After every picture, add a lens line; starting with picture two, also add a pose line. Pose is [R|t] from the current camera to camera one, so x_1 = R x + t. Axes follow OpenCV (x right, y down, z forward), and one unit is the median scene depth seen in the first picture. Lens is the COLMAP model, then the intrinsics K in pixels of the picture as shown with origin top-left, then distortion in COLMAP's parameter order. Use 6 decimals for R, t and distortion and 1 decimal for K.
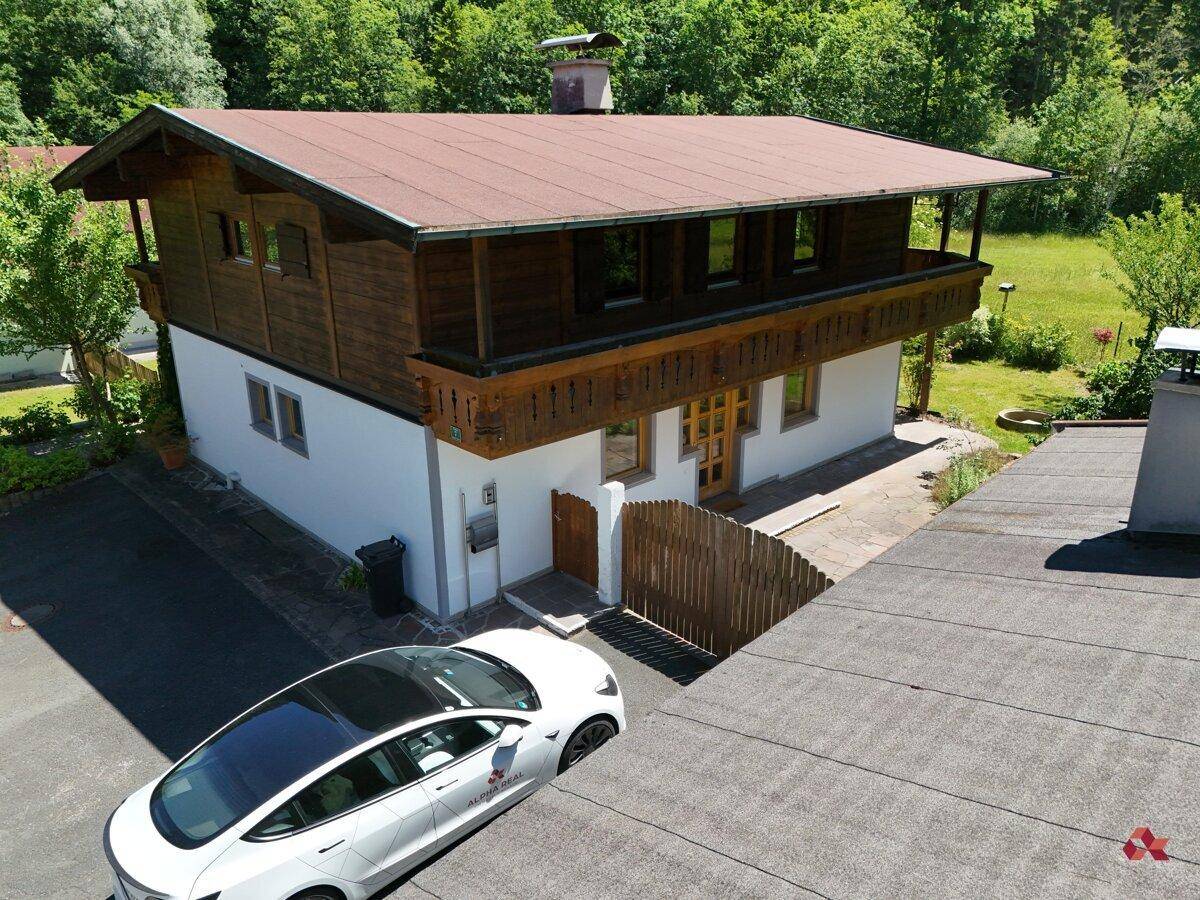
lens RADIAL K [[893.4, 0, 600.4], [0, 893.4, 450.2], [0, 0, 1]] dist [0.048881, -0.027335]
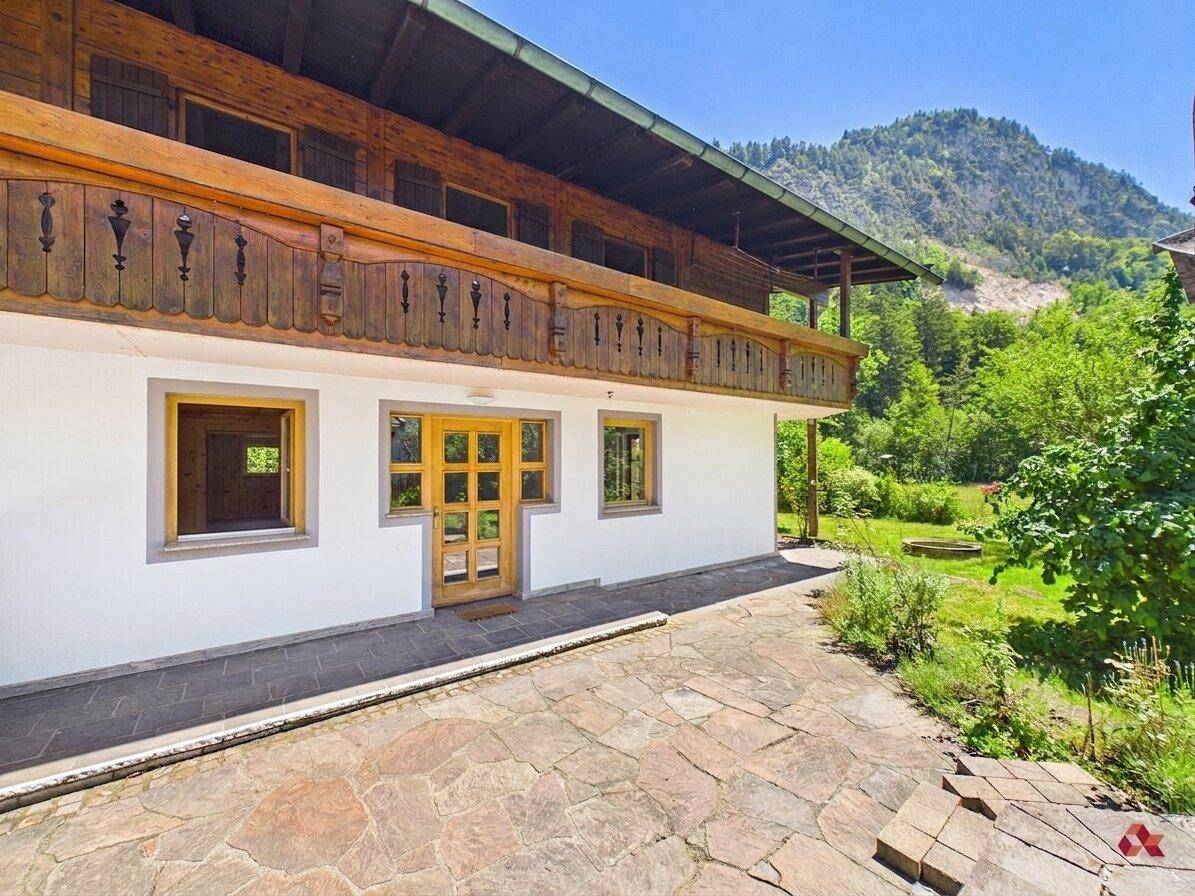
lens RADIAL K [[483.0, 0, 595.5], [0, 483.0, 453.1], [0, 0, 1]] dist [-0.000620, 0.000115]
pose [[0.993134, 0.014674, -0.116061, 0.059814], [-0.053036, 0.940767, -0.334882, 0.016795], [0.104272, 0.338737, 0.935085, 0.151811]]
